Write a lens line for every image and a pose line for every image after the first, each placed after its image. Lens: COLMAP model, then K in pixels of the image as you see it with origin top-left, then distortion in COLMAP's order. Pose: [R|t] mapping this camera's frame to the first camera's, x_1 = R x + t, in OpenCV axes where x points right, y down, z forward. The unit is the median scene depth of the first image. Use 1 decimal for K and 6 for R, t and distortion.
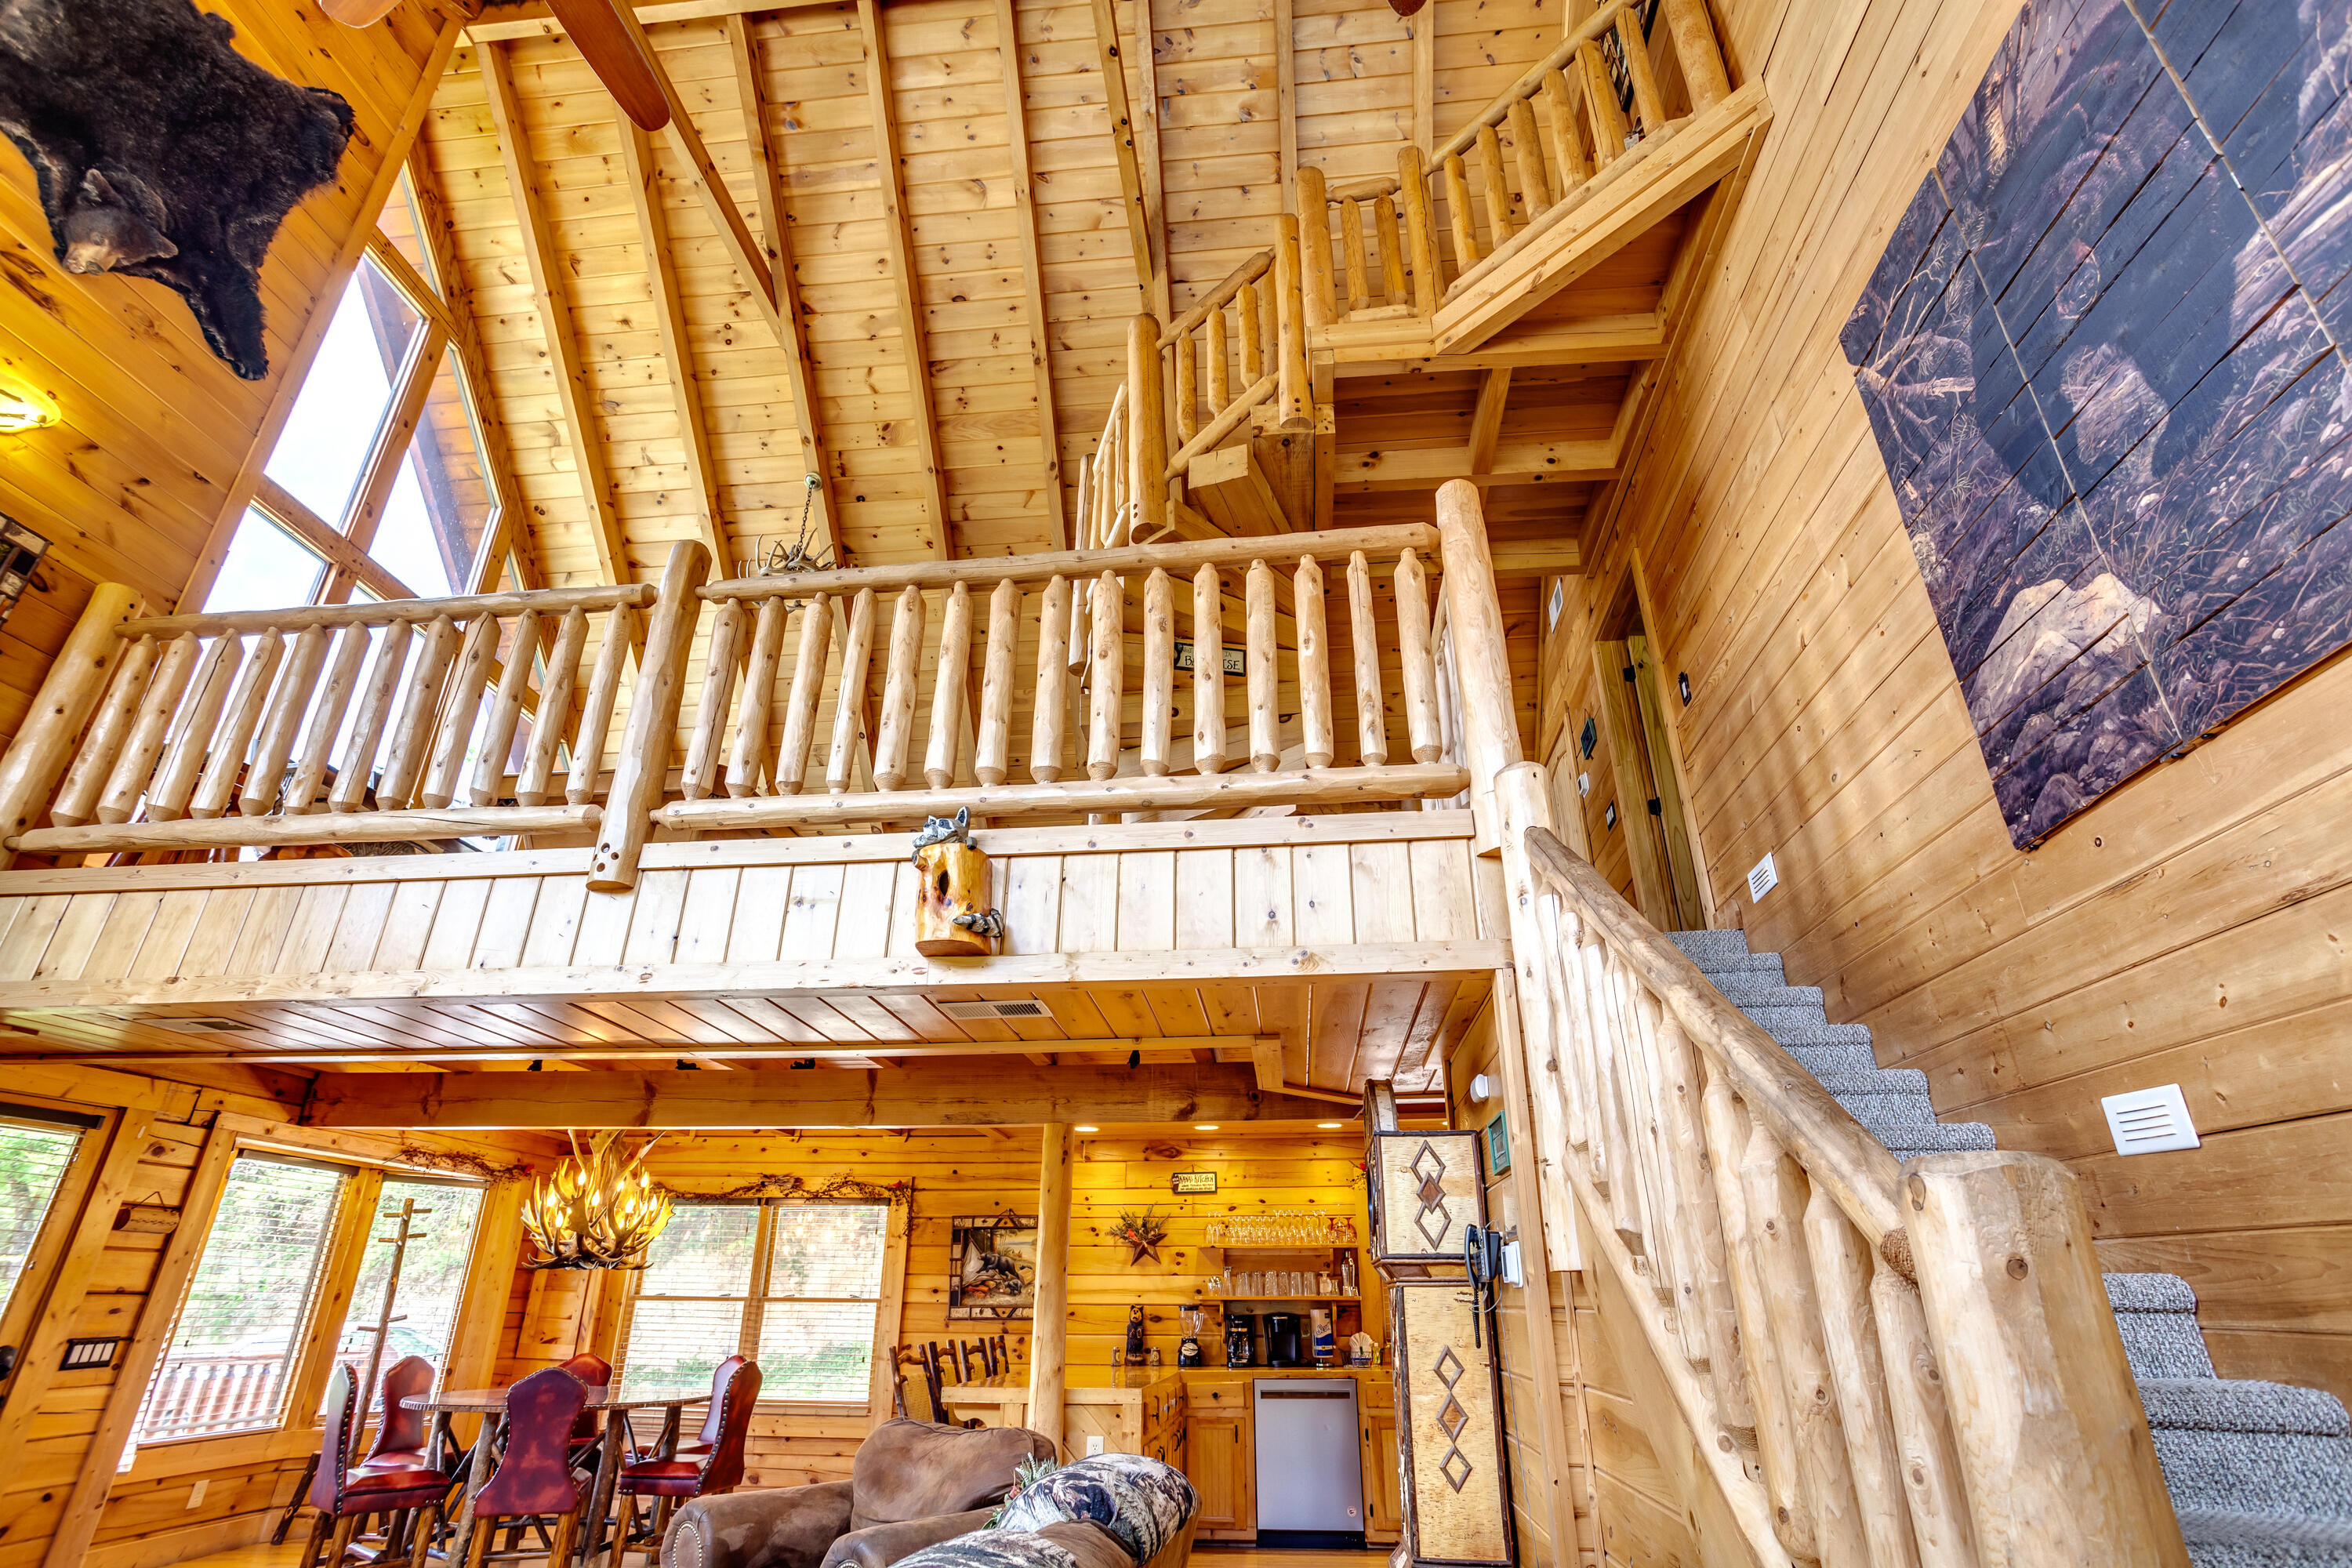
lens RADIAL K [[1136.8, 0, 1177.3], [0, 1136.8, 787.1], [0, 0, 1]] dist [-0.057337, 0.037978]
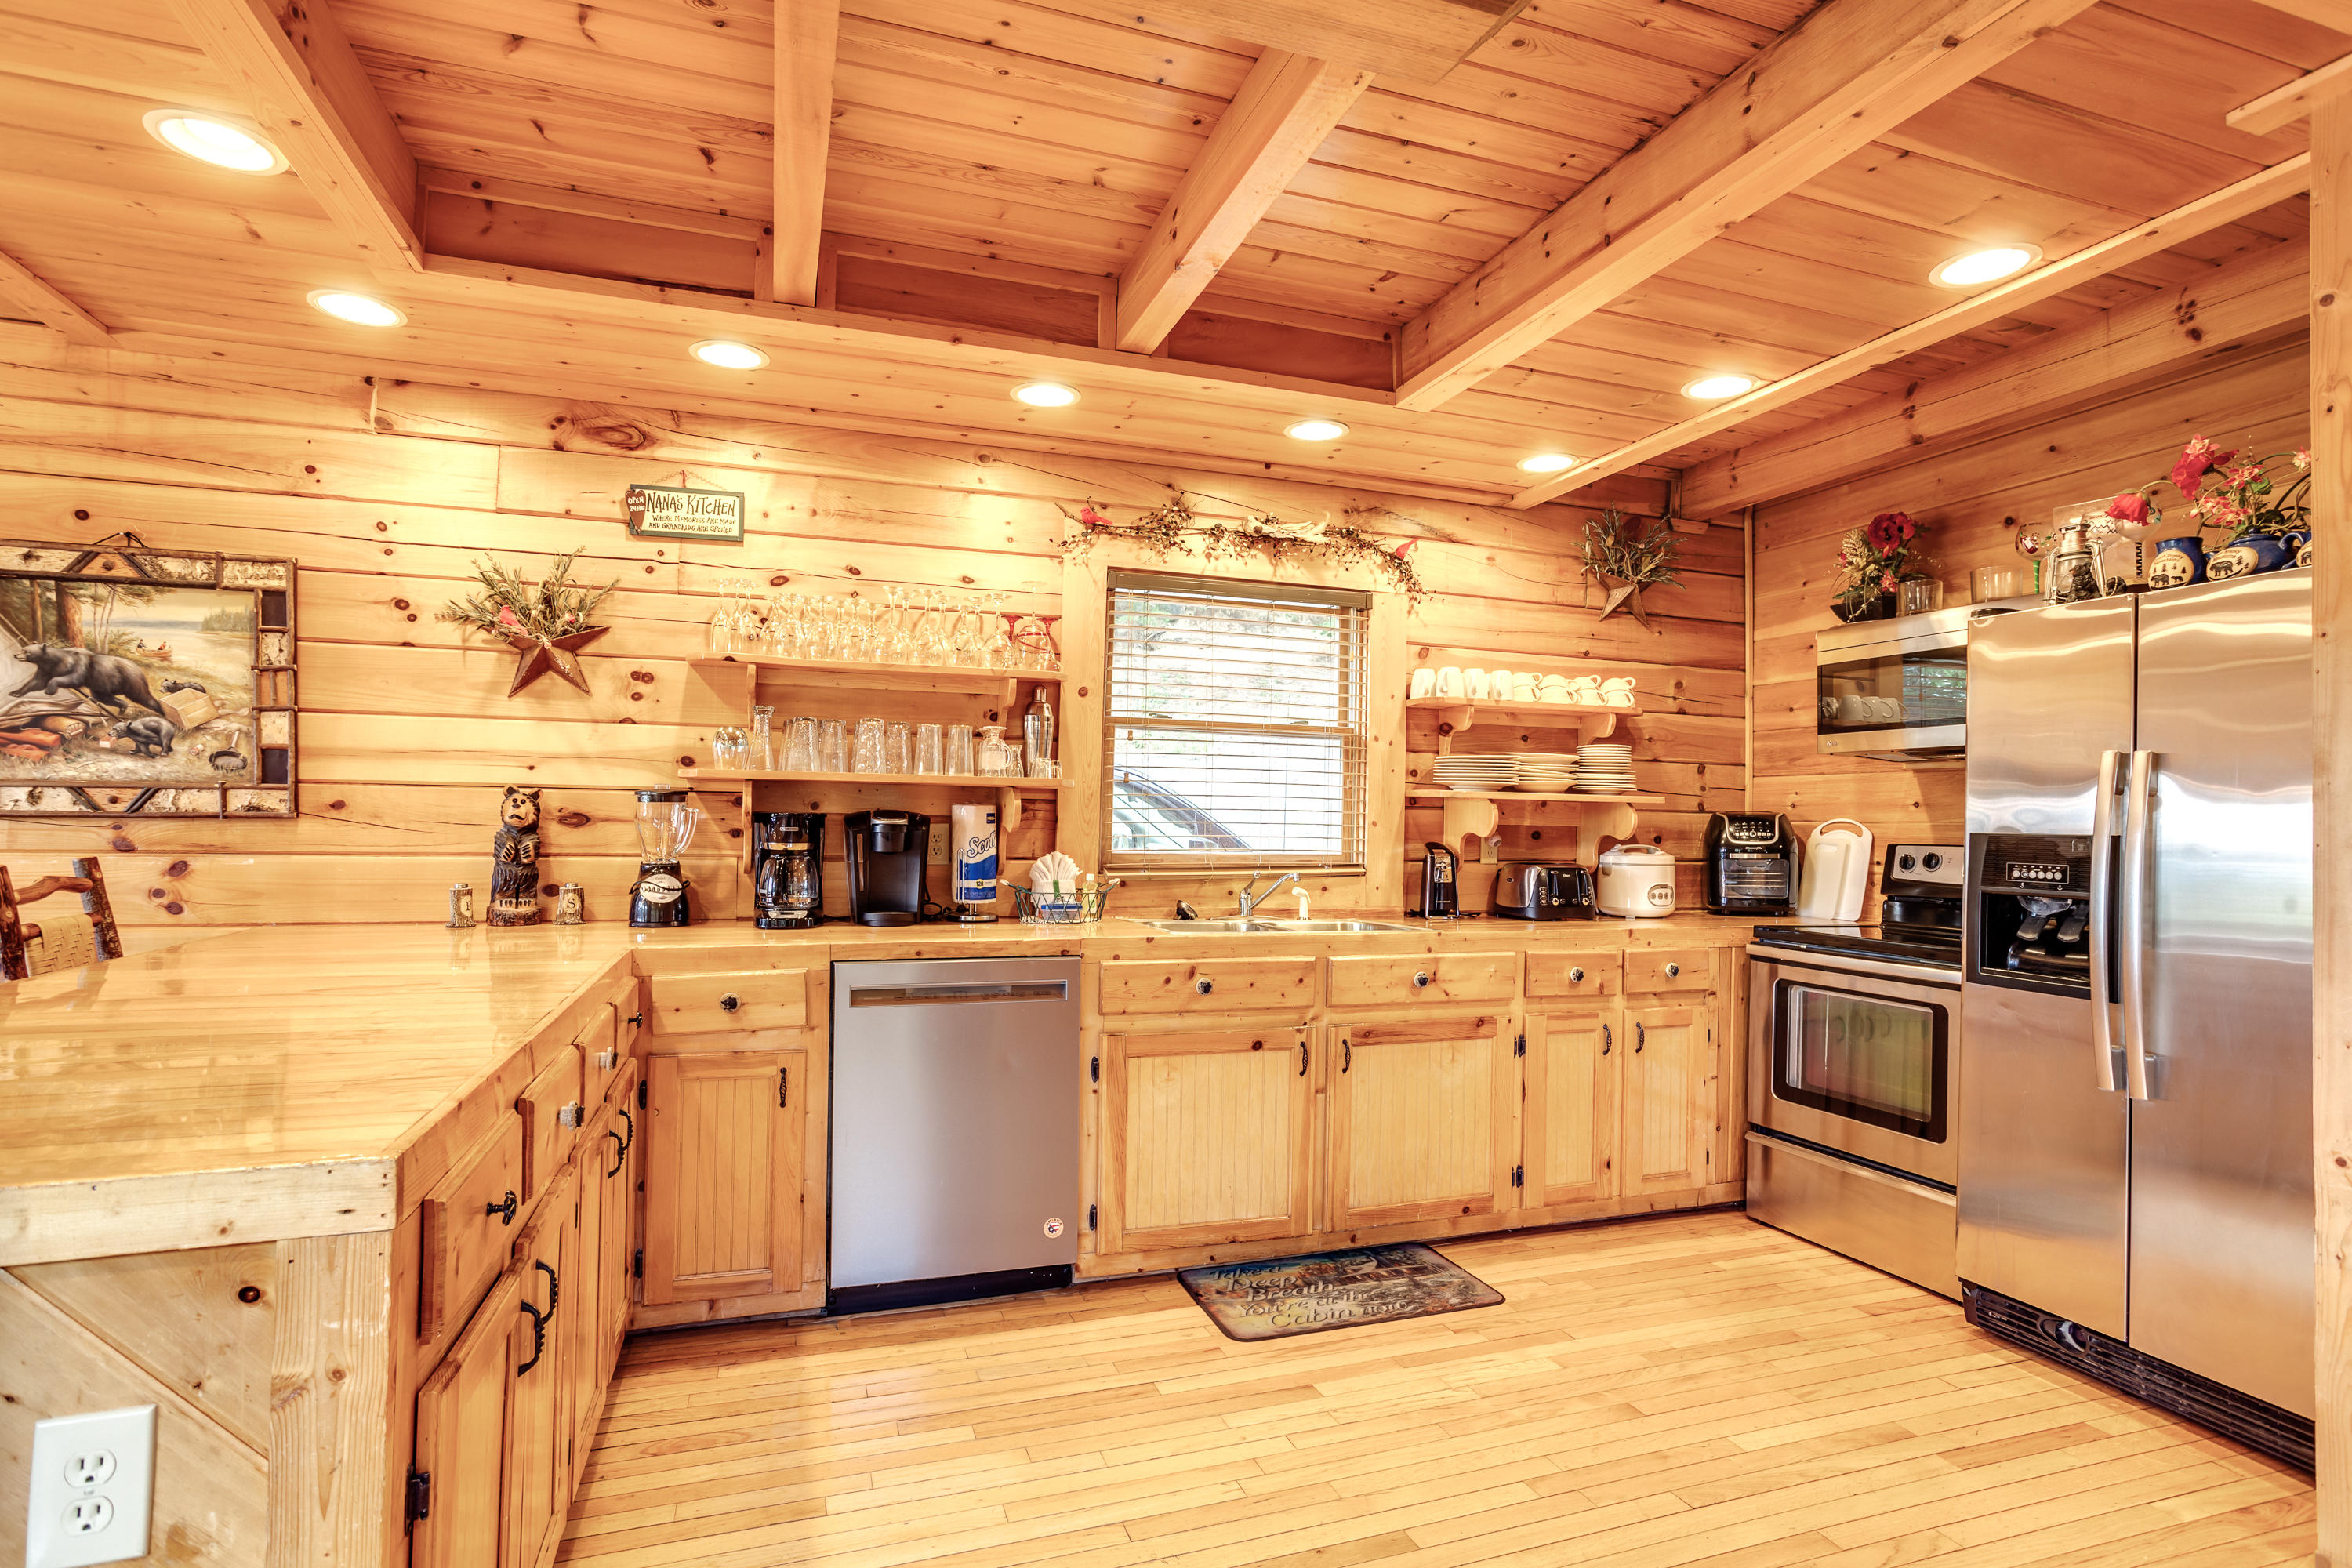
lens RADIAL K [[1177.7, 0, 1177.6], [0, 1177.7, 773.0], [0, 0, 1]] dist [-0.050646, 0.030995]
pose [[0.908382, 0.026966, 0.417270, 0.003393], [-0.187767, 0.917952, 0.349439, 0.268366], [-0.373611, -0.395774, 0.838915, 0.569543]]
